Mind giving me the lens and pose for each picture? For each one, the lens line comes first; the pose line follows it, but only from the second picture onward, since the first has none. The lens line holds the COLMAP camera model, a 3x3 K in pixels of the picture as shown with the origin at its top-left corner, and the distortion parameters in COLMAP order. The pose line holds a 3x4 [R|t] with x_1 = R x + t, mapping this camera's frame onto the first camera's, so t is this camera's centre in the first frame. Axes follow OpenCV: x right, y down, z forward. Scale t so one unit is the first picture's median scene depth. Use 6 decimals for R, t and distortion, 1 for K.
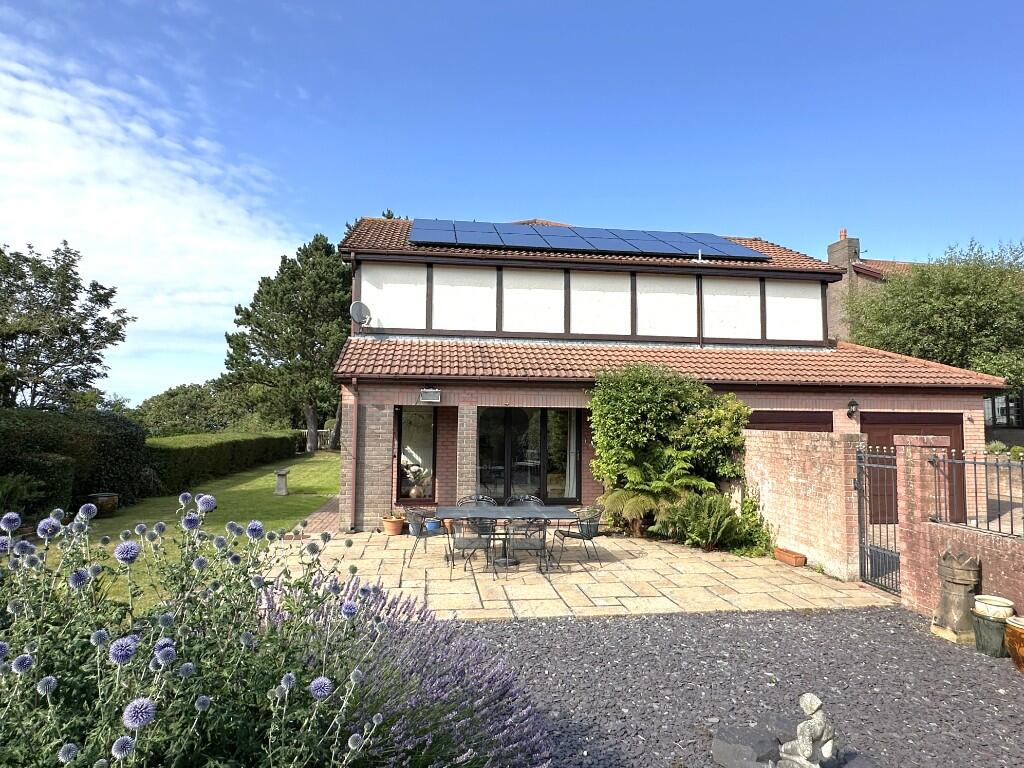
lens RADIAL K [[589.4, 0, 511.3], [0, 589.4, 389.4], [0, 0, 1]] dist [-0.038511, -0.001403]
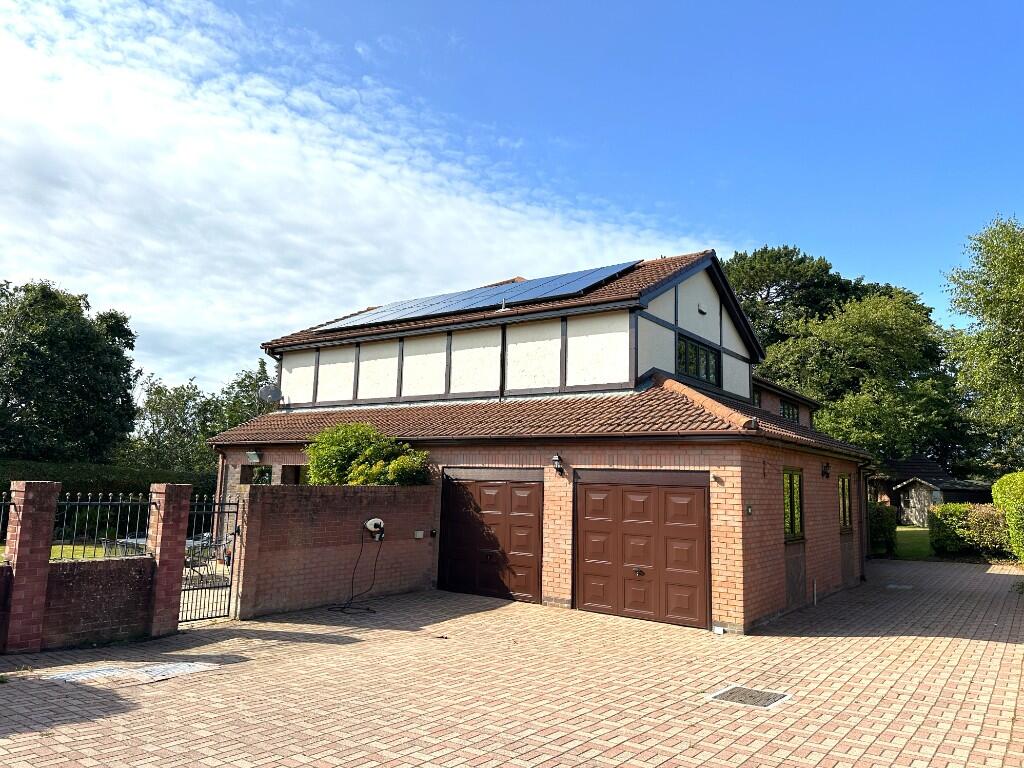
lens RADIAL K [[741.1, 0, 518.8], [0, 741.1, 374.4], [0, 0, 1]] dist [0.060460, -0.054397]
pose [[0.748466, -0.087329, -0.657399, 1.200386], [0.017821, 0.993582, -0.111697, 0.020687], [0.662934, 0.071886, 0.745219, 0.134169]]
